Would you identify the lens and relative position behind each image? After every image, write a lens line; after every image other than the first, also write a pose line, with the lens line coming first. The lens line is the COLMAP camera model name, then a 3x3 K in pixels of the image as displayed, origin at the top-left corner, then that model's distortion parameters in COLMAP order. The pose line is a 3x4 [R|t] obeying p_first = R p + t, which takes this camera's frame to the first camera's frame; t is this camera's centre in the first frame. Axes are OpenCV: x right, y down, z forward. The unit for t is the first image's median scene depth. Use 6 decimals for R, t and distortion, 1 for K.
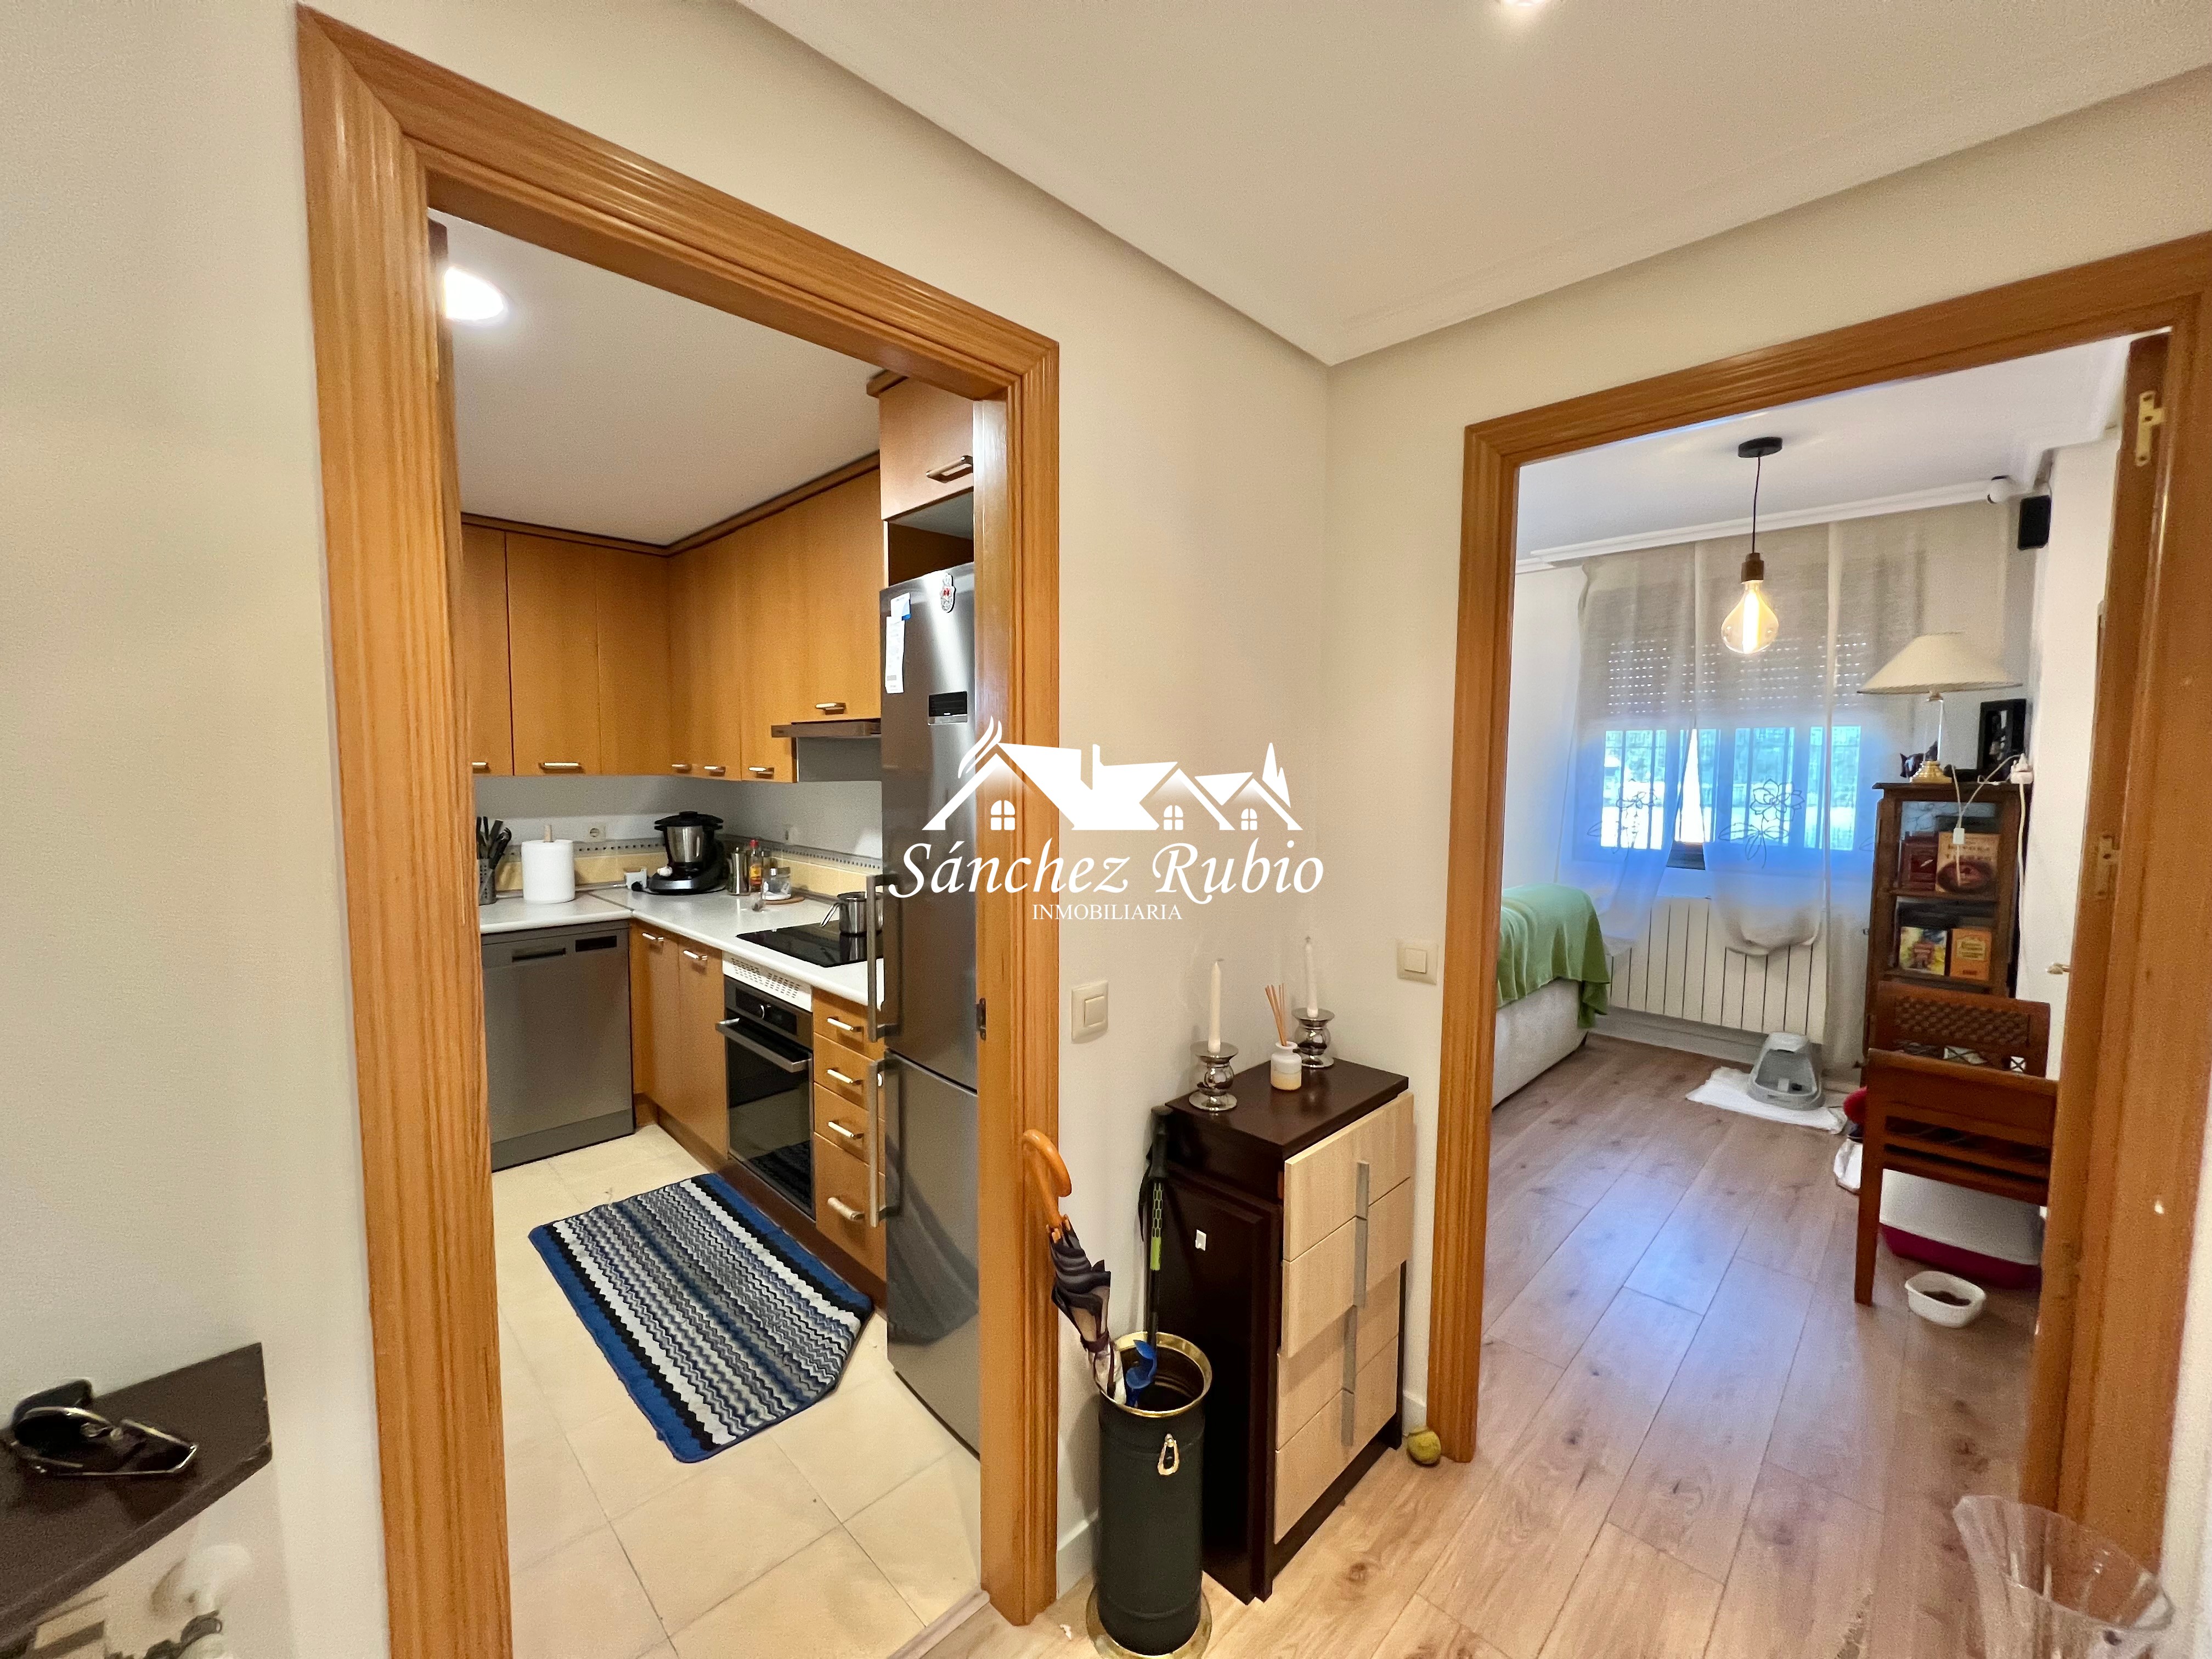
lens RADIAL K [[884.4, 0, 1100.7], [0, 884.4, 821.9], [0, 0, 1]] dist [-0.001482, 0.000540]
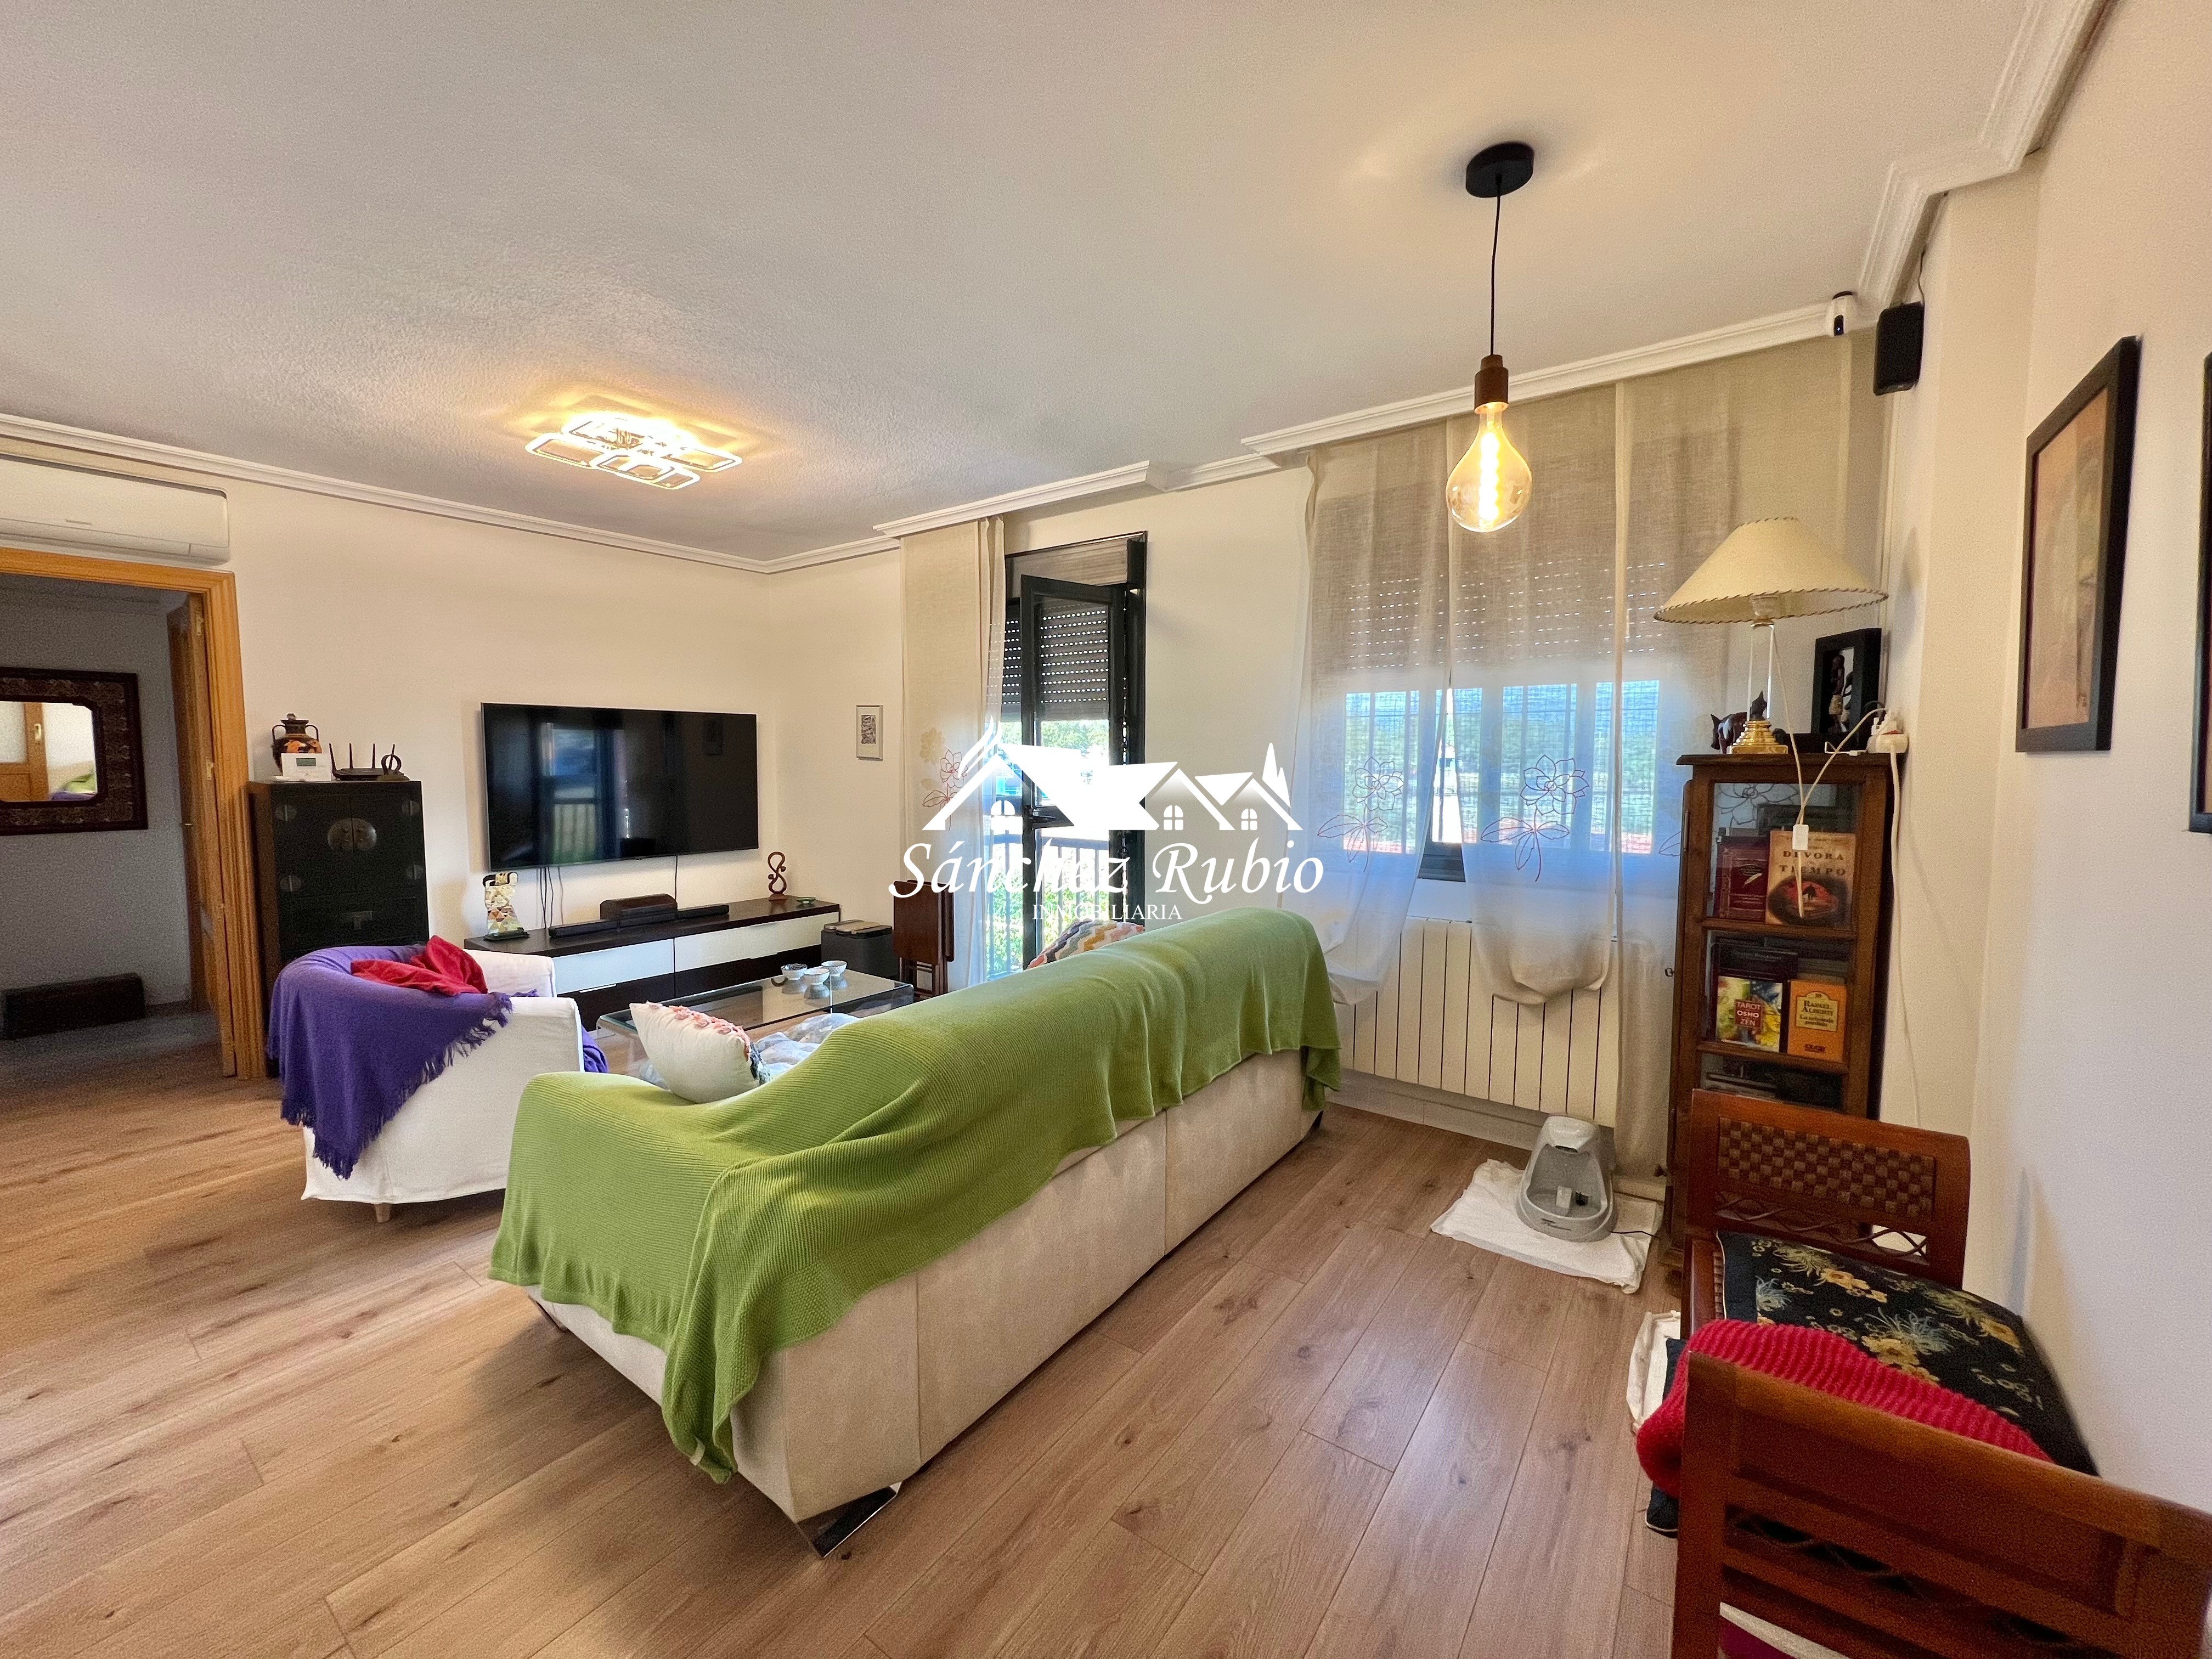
lens RADIAL K [[884.4, 0, 1100.7], [0, 884.4, 821.9], [0, 0, 1]] dist [-0.001482, 0.000540]
pose [[0.988983, -0.015109, 0.147257, 0.370286], [0.014152, 0.999871, 0.007544, -0.006368], [-0.147352, -0.005377, 0.989070, 0.433606]]
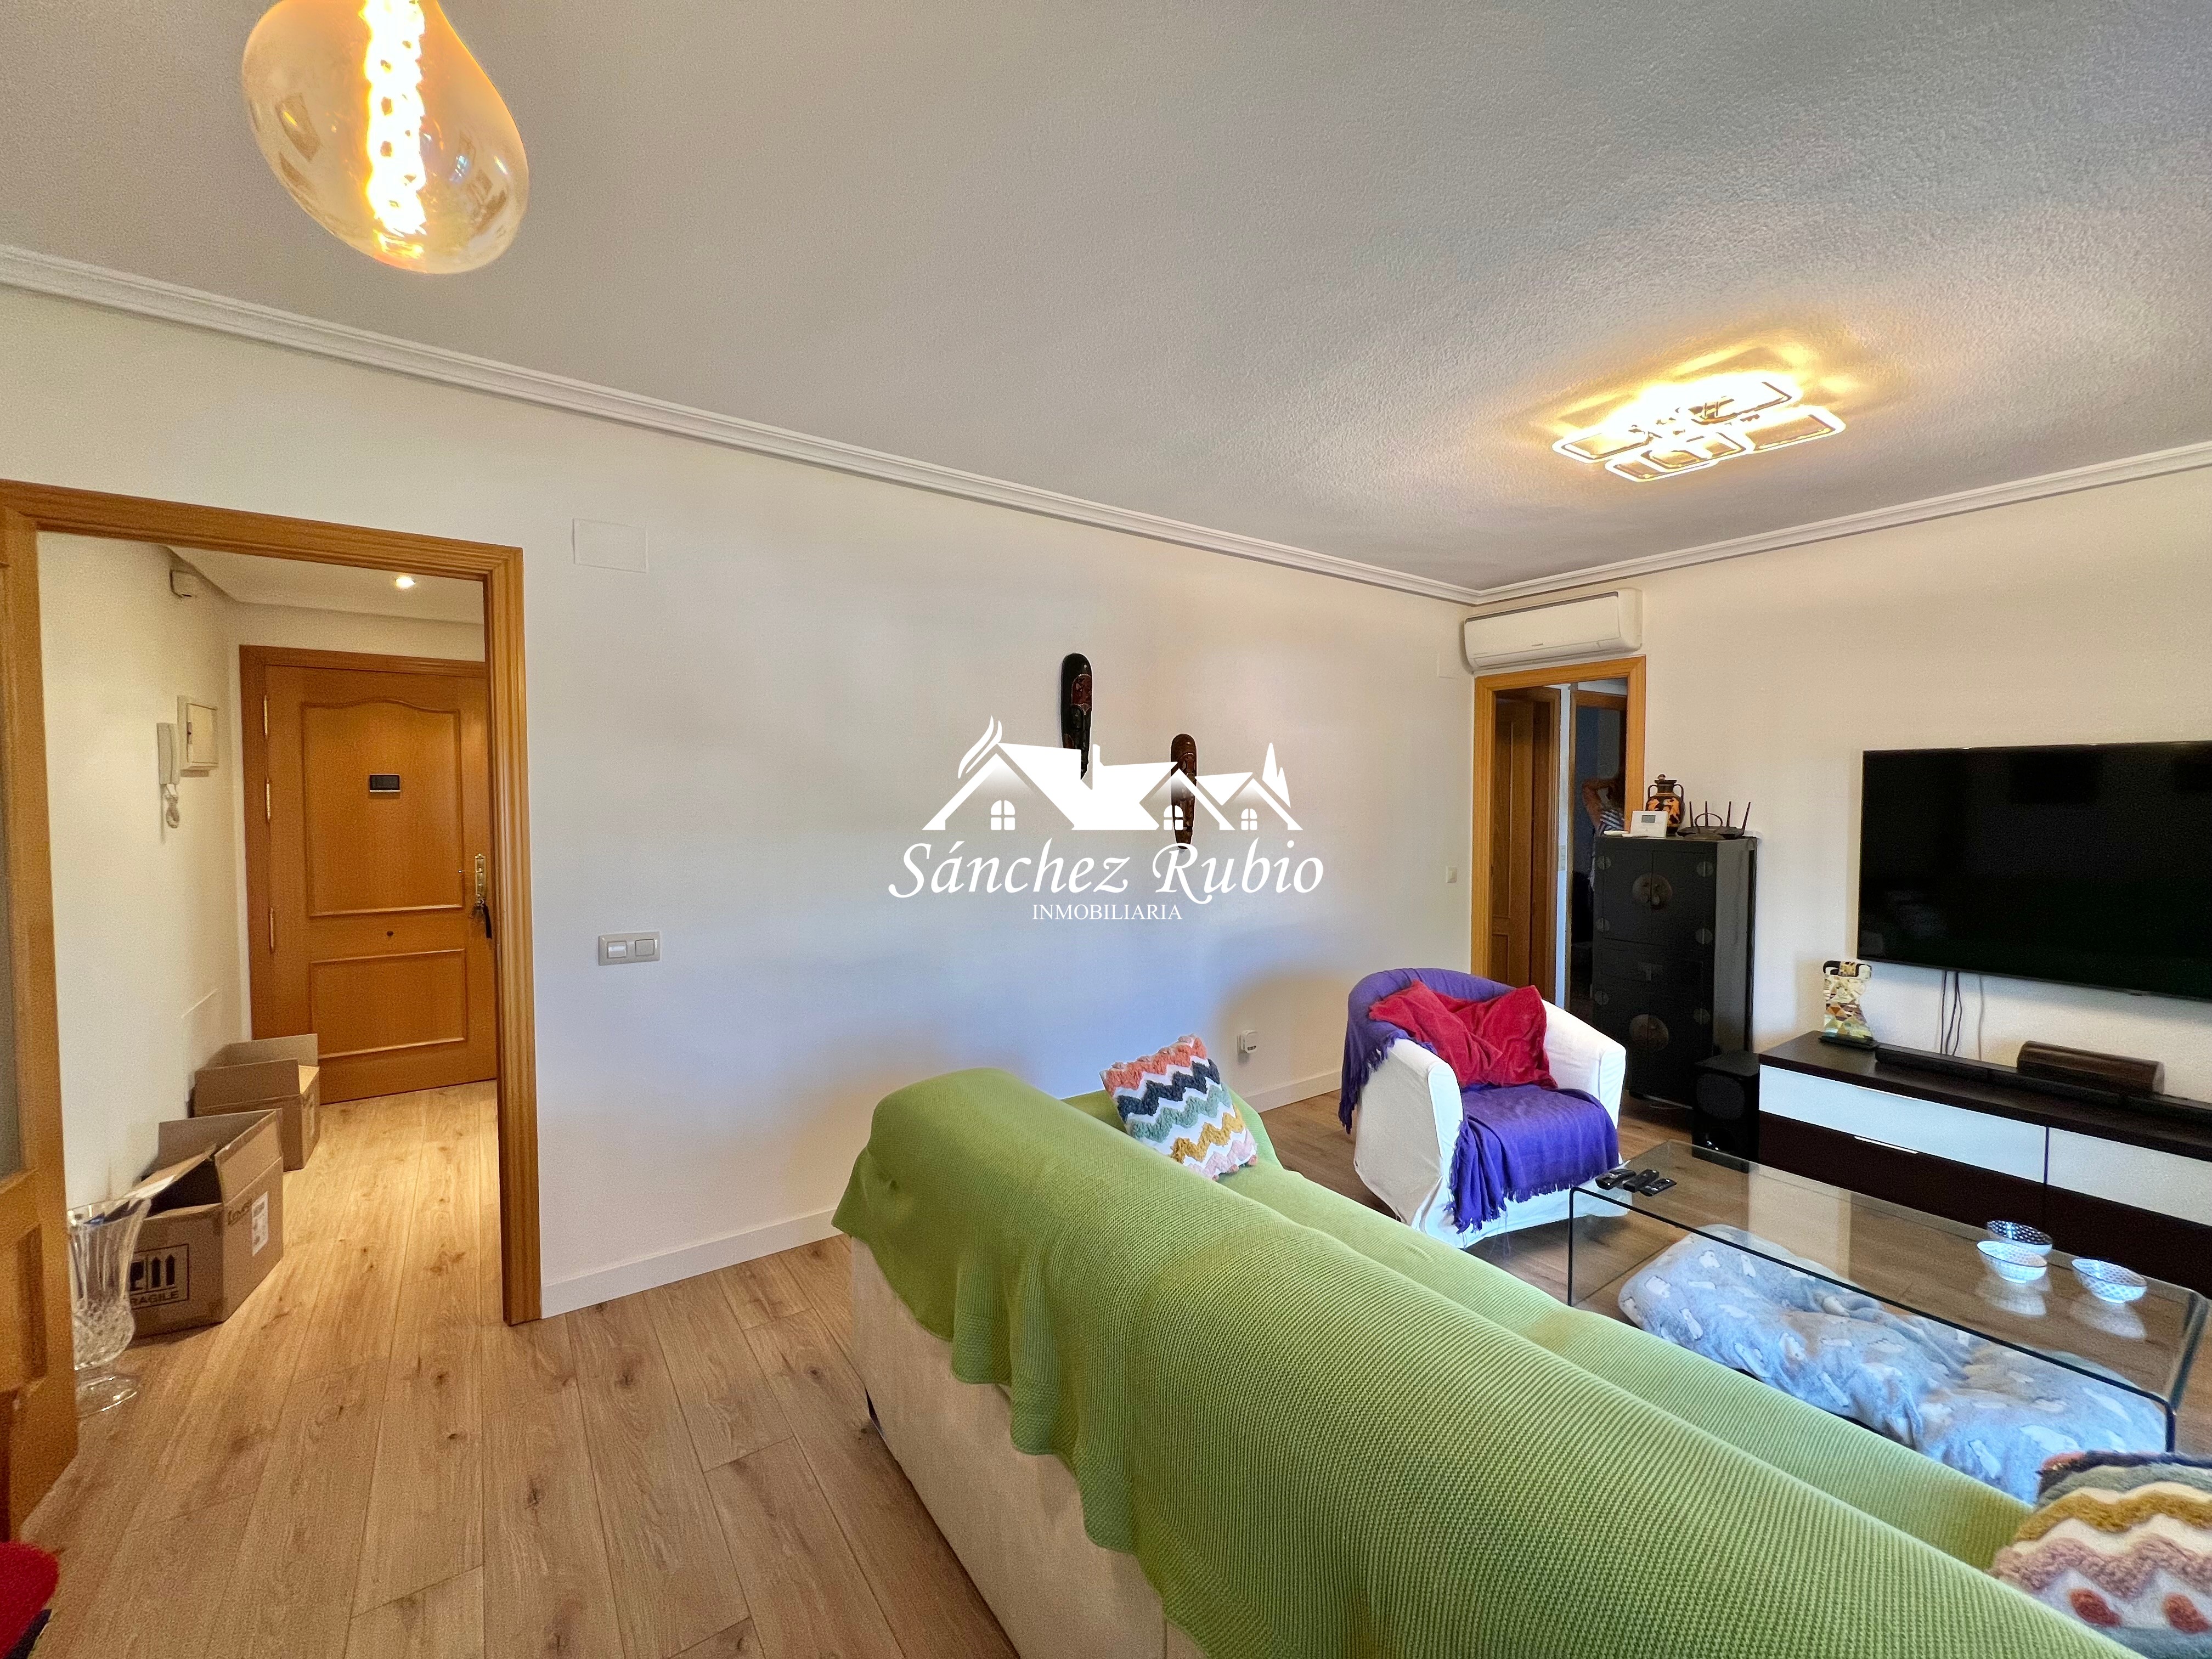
lens RADIAL K [[884.4, 0, 1100.7], [0, 884.4, 821.9], [0, 0, 1]] dist [-0.001482, 0.000540]
pose [[-0.173337, 0.024201, -0.984565, 0.858423], [-0.071810, 0.996727, 0.037143, -0.072921], [0.982241, 0.077140, -0.171032, 1.135903]]
